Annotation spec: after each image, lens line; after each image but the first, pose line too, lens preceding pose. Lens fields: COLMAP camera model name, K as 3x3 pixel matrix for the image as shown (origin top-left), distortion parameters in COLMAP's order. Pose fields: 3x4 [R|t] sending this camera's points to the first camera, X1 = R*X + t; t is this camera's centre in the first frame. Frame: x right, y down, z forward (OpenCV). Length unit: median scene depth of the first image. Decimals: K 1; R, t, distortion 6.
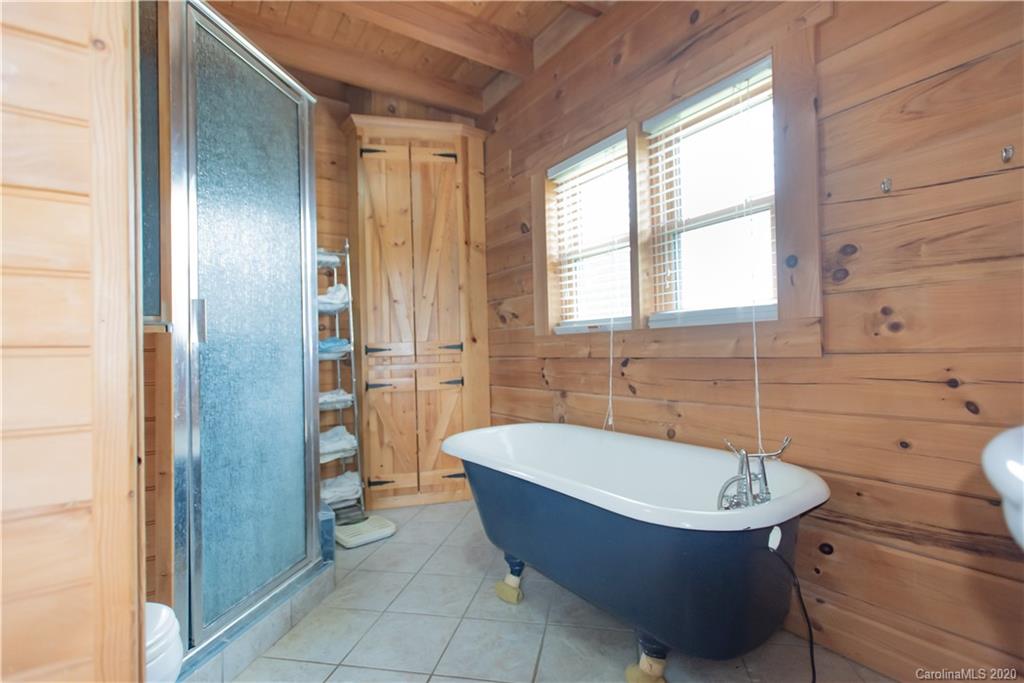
lens RADIAL K [[483.5, 0, 514.1], [0, 483.5, 344.9], [0, 0, 1]] dist [0.013635, -0.003515]
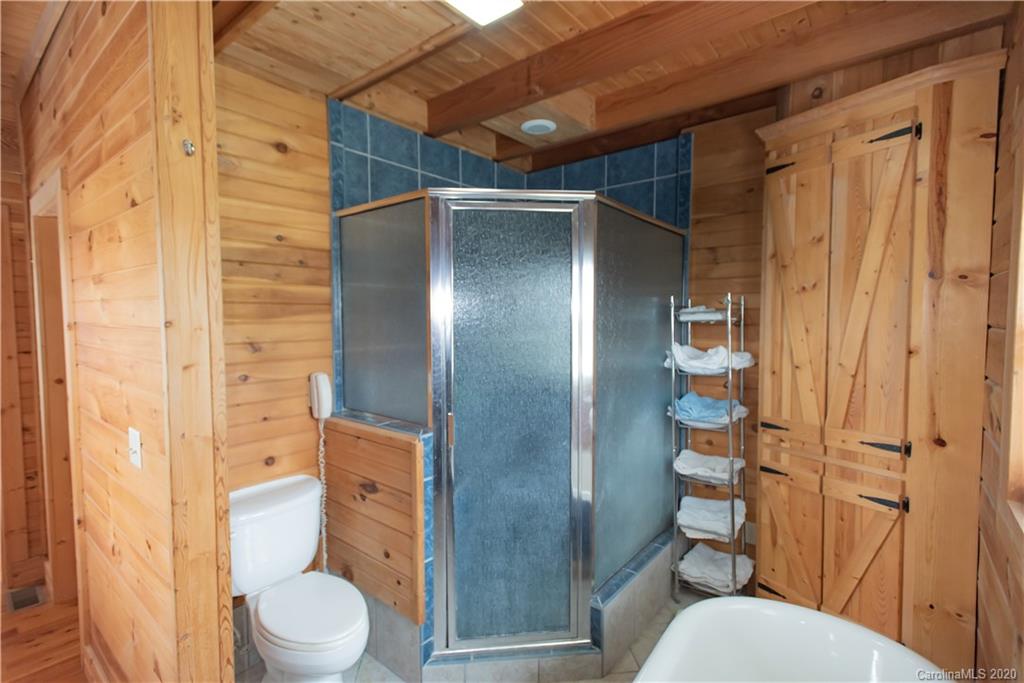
lens RADIAL K [[483.5, 0, 510.1], [0, 483.5, 337.0], [0, 0, 1]] dist [0.013635, -0.003515]
pose [[0.282026, 0.068289, -0.956973, 0.343330], [0.014808, 0.997035, 0.075512, -0.199321], [0.959293, -0.035467, 0.280178, 0.369567]]
